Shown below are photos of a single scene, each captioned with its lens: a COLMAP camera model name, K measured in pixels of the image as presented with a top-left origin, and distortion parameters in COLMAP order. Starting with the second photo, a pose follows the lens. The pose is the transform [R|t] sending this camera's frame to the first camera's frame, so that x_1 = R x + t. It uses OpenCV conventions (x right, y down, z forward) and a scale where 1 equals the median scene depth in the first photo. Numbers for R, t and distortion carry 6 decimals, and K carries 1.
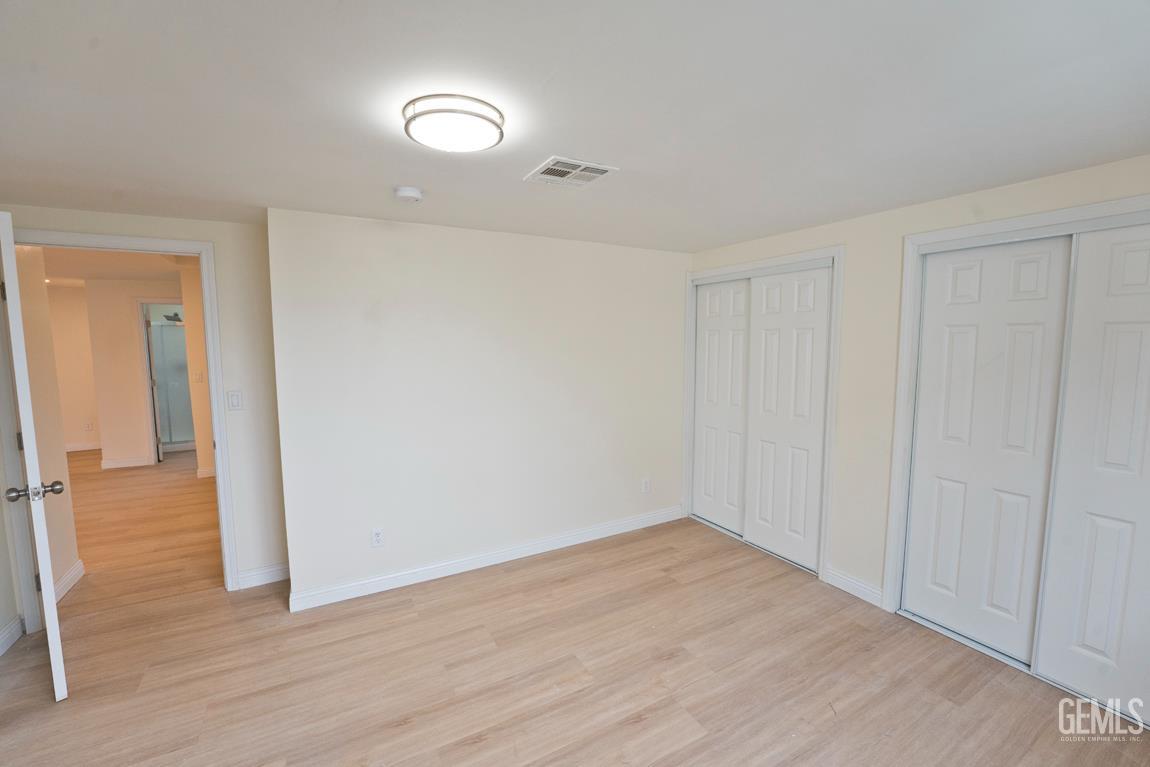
lens RADIAL K [[471.6, 0, 576.9], [0, 471.6, 384.5], [0, 0, 1]] dist [-0.026506, 0.000156]
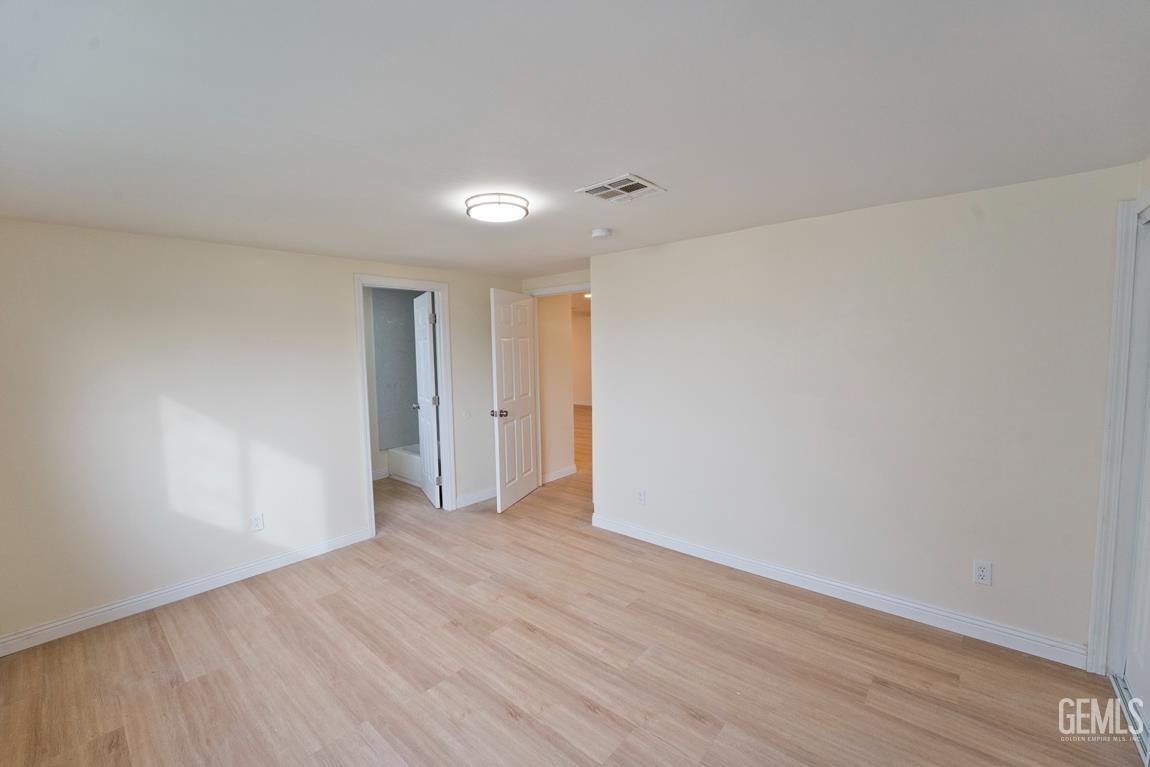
lens RADIAL K [[471.6, 0, 576.6], [0, 471.6, 382.7], [0, 0, 1]] dist [-0.026506, 0.000156]
pose [[0.337063, 0.073273, -0.938626, 0.843185], [-0.069932, 0.996161, 0.052651, -0.046161], [0.938881, 0.047893, 0.340894, 0.465262]]
